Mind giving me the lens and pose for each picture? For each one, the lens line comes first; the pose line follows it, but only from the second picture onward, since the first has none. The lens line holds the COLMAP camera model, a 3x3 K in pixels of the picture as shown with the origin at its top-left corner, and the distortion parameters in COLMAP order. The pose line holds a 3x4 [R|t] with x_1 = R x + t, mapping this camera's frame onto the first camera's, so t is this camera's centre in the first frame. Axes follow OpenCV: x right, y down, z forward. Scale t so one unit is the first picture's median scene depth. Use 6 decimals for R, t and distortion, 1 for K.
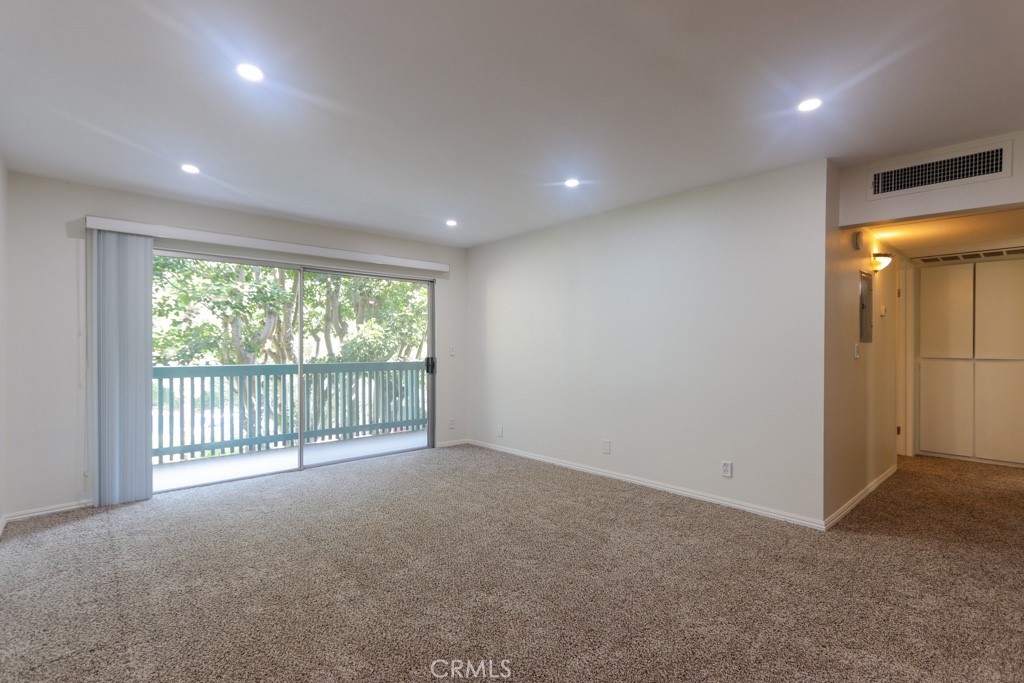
lens RADIAL K [[483.9, 0, 512.0], [0, 483.9, 341.5], [0, 0, 1]] dist [0.001433, 0.000387]
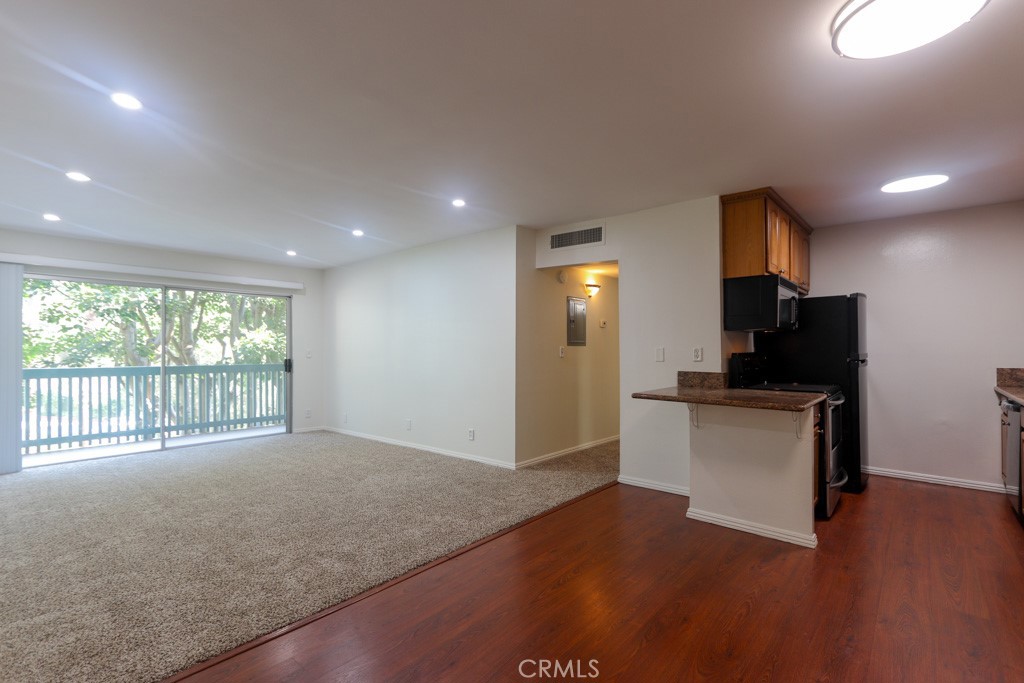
lens RADIAL K [[477.3, 0, 513.6], [0, 477.3, 343.6], [0, 0, 1]] dist [0.003545, 0.000868]
pose [[0.992073, -0.003091, 0.125624, 0.240232], [0.003467, 0.999990, -0.002775, -0.001109], [-0.125614, 0.003188, 0.992074, -0.259947]]
